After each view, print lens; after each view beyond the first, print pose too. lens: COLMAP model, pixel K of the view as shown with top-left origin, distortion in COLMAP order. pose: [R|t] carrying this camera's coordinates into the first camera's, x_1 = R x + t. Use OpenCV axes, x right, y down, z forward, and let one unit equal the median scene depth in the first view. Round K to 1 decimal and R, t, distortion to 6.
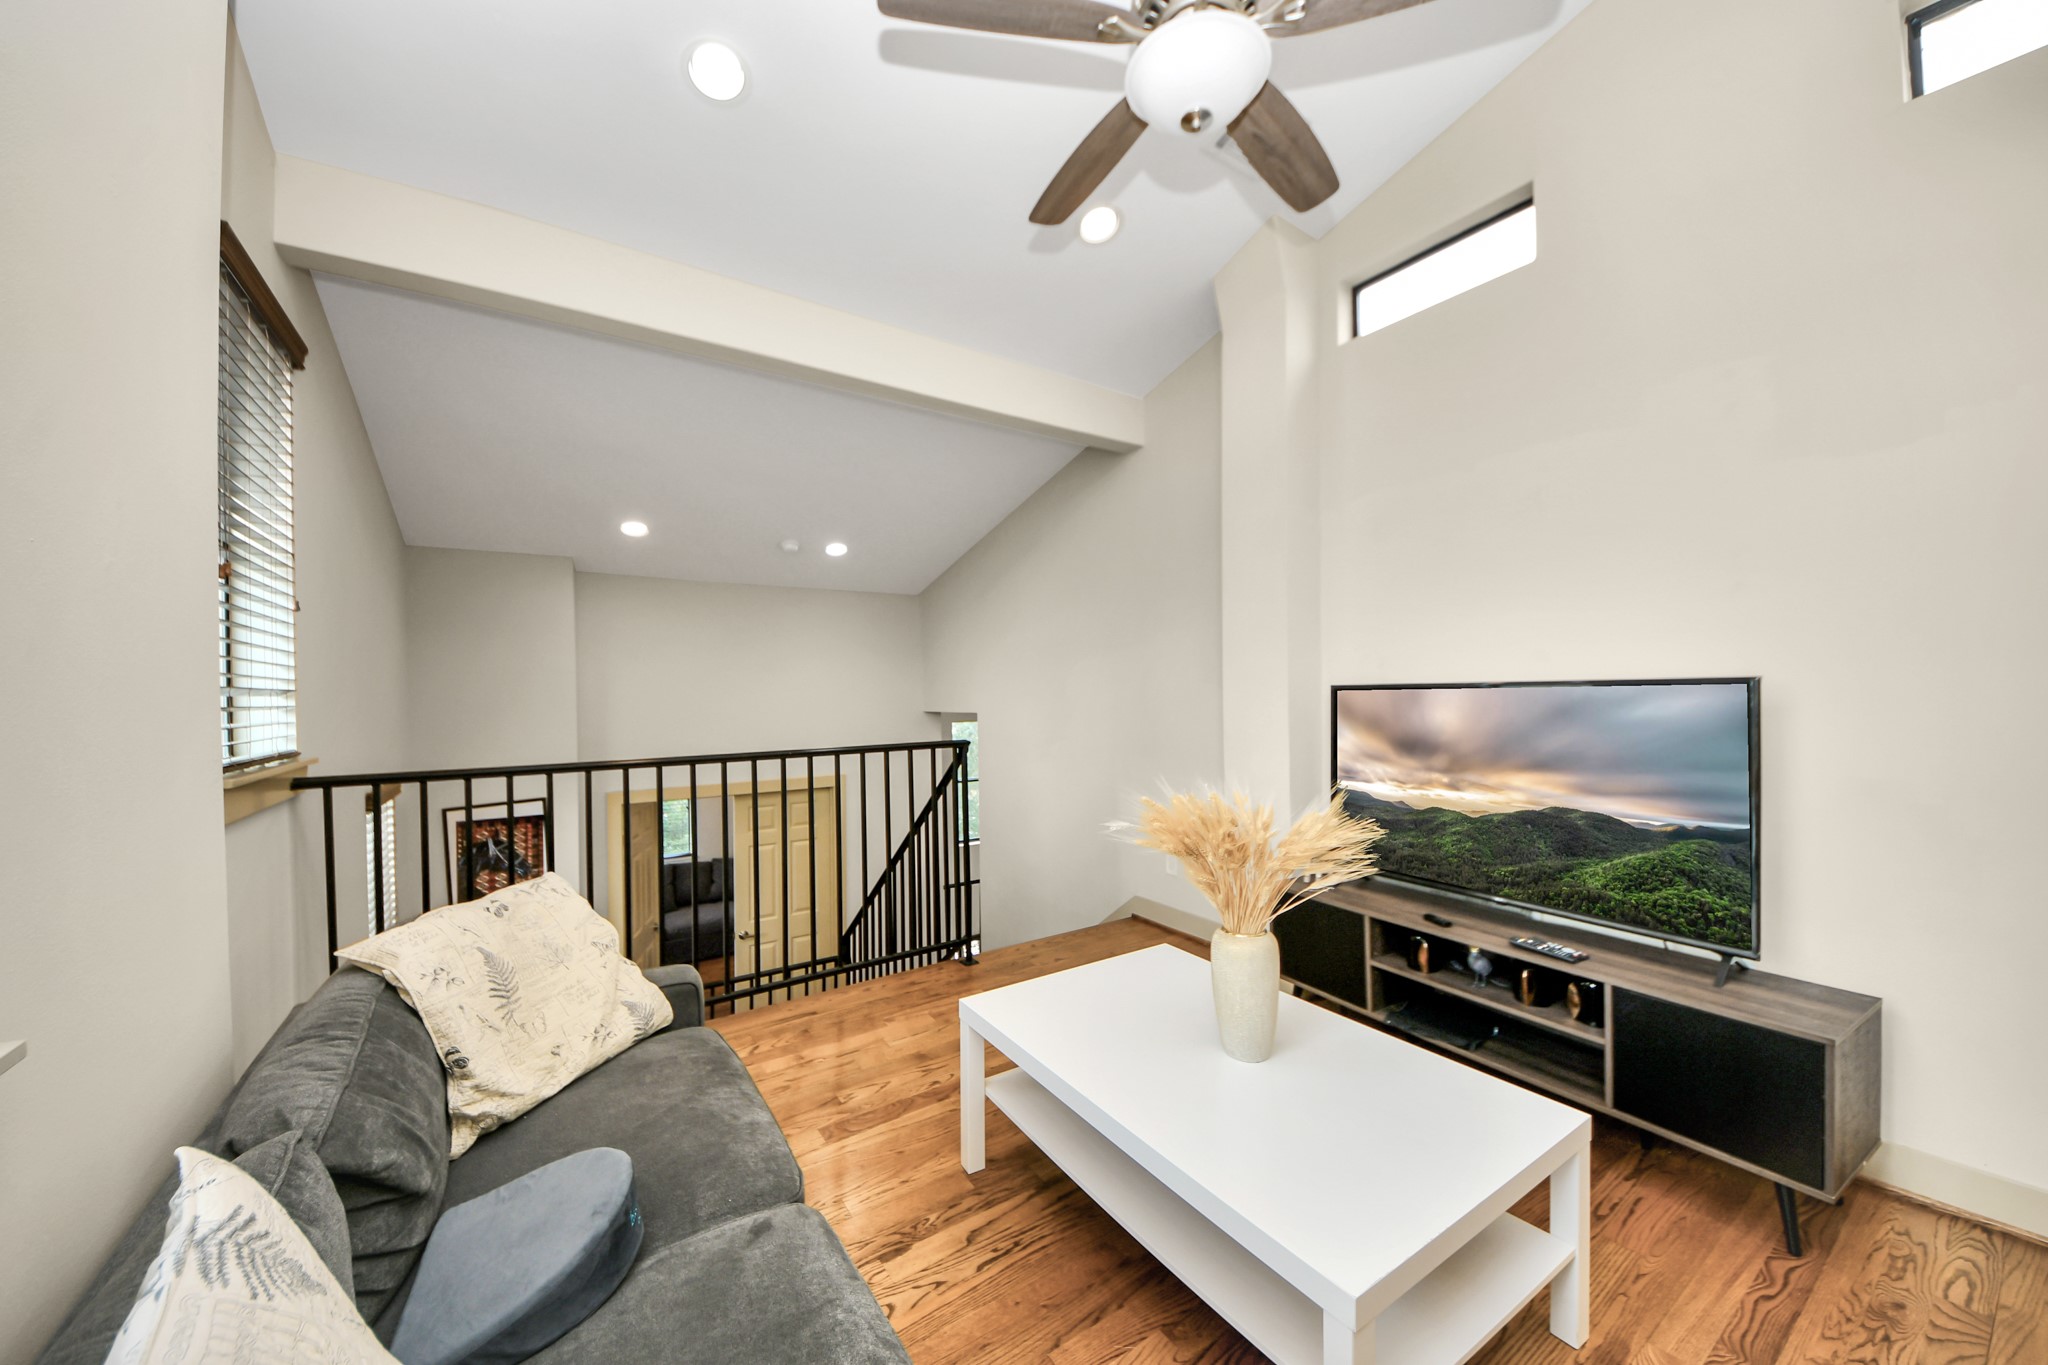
lens RADIAL K [[718.9, 0, 1024.0], [0, 718.9, 682.5], [0, 0, 1]] dist [0.001271, -0.009747]
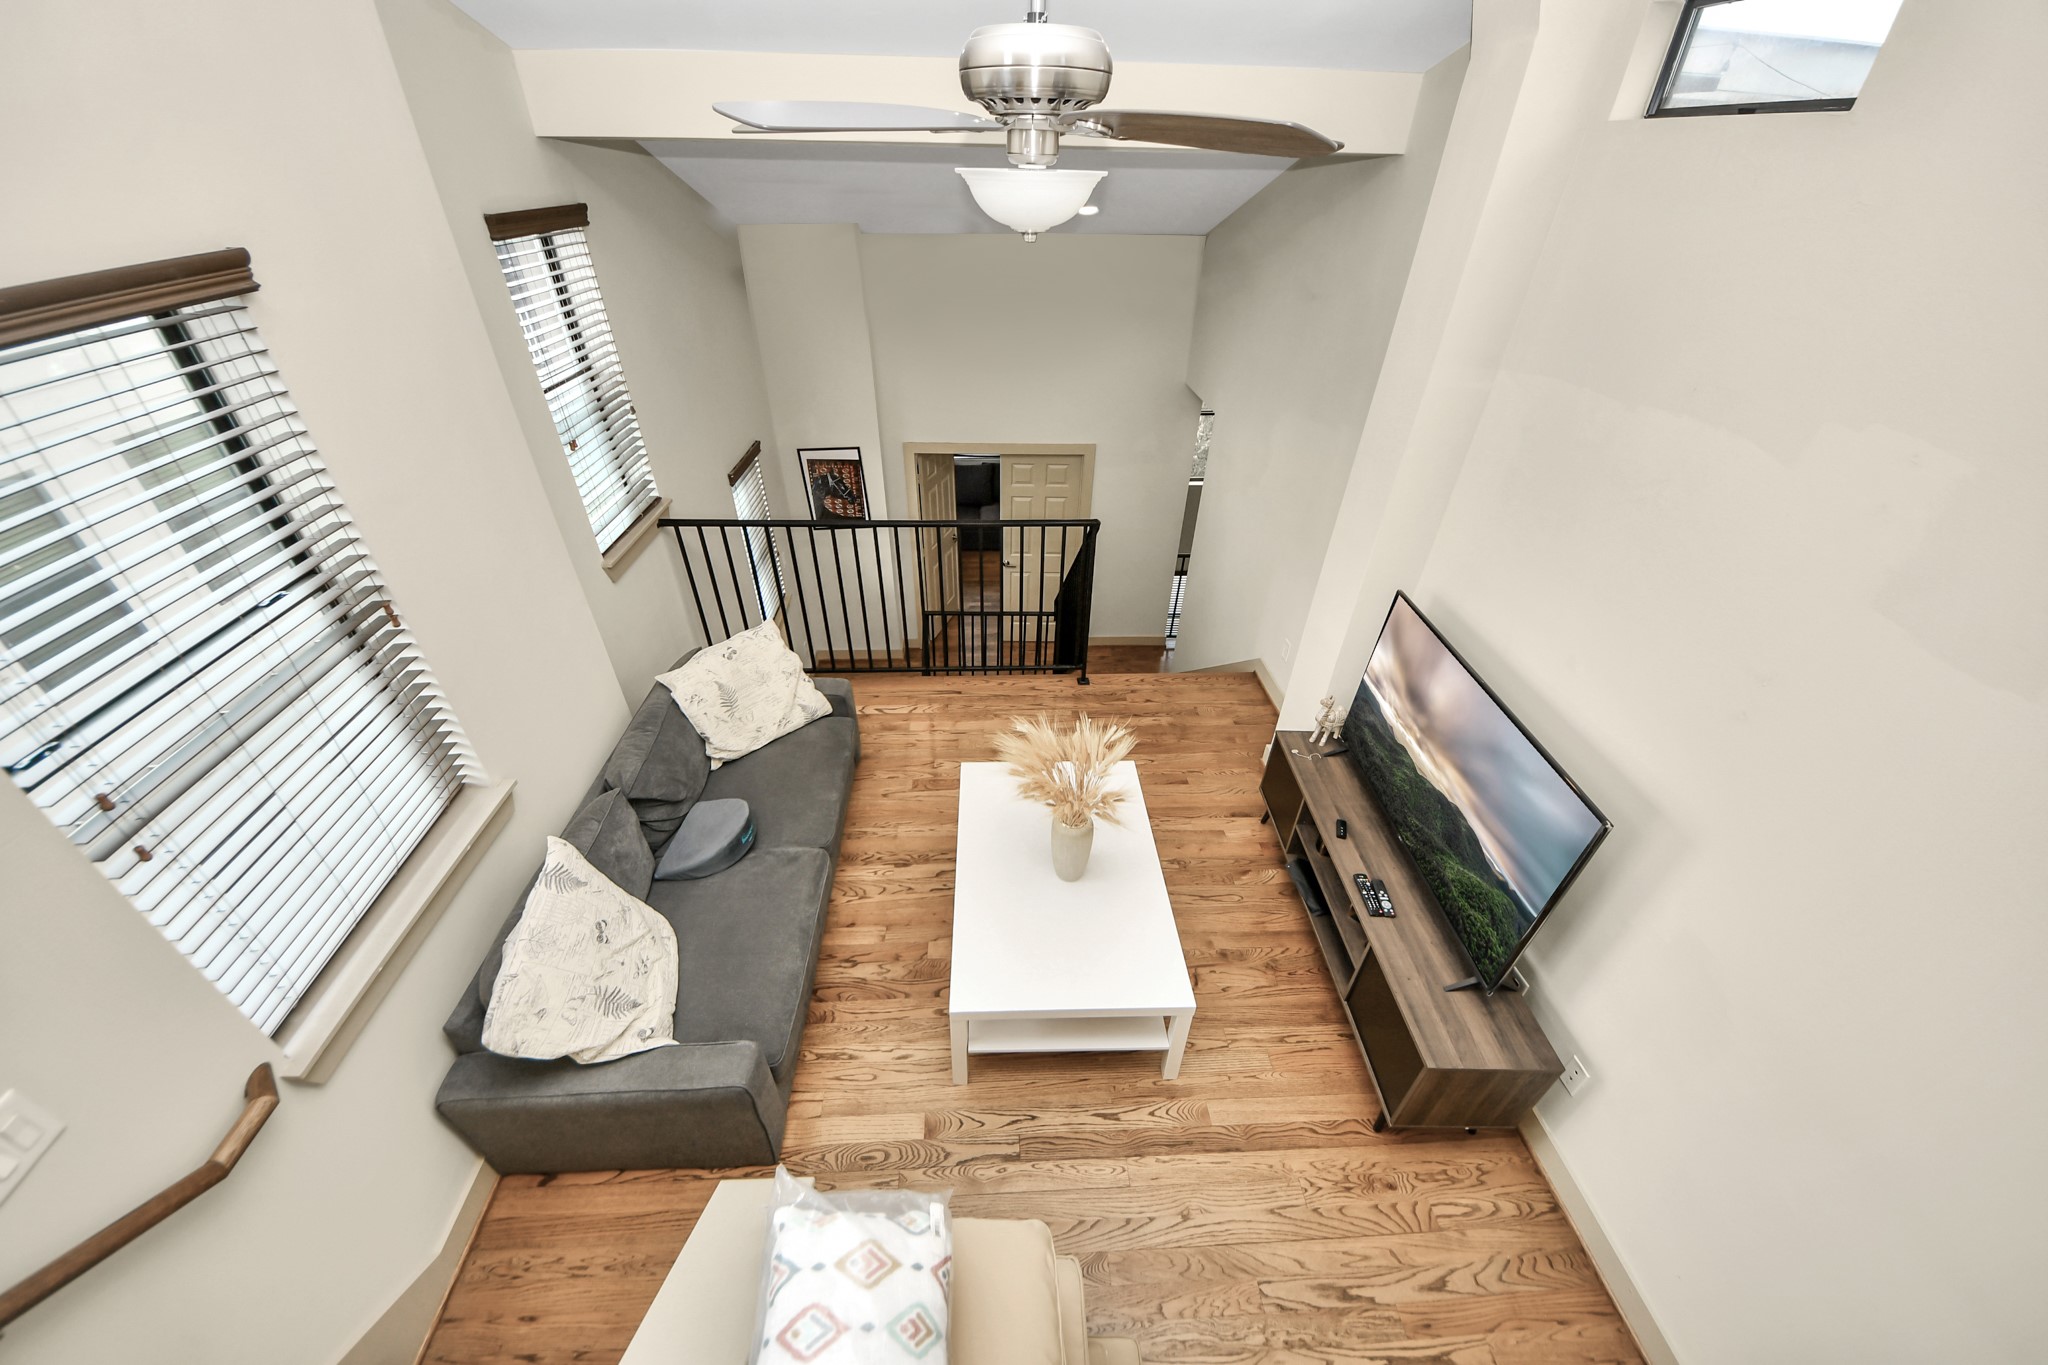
lens RADIAL K [[727.6, 0, 1024.0], [0, 727.6, 682.5], [0, 0, 1]] dist [0.010767, -0.010657]
pose [[0.862218, 0.313405, -0.397942, 0.638443], [-0.027937, 0.813839, 0.580419, -0.672099], [0.505766, -0.489330, 0.710462, -0.008481]]
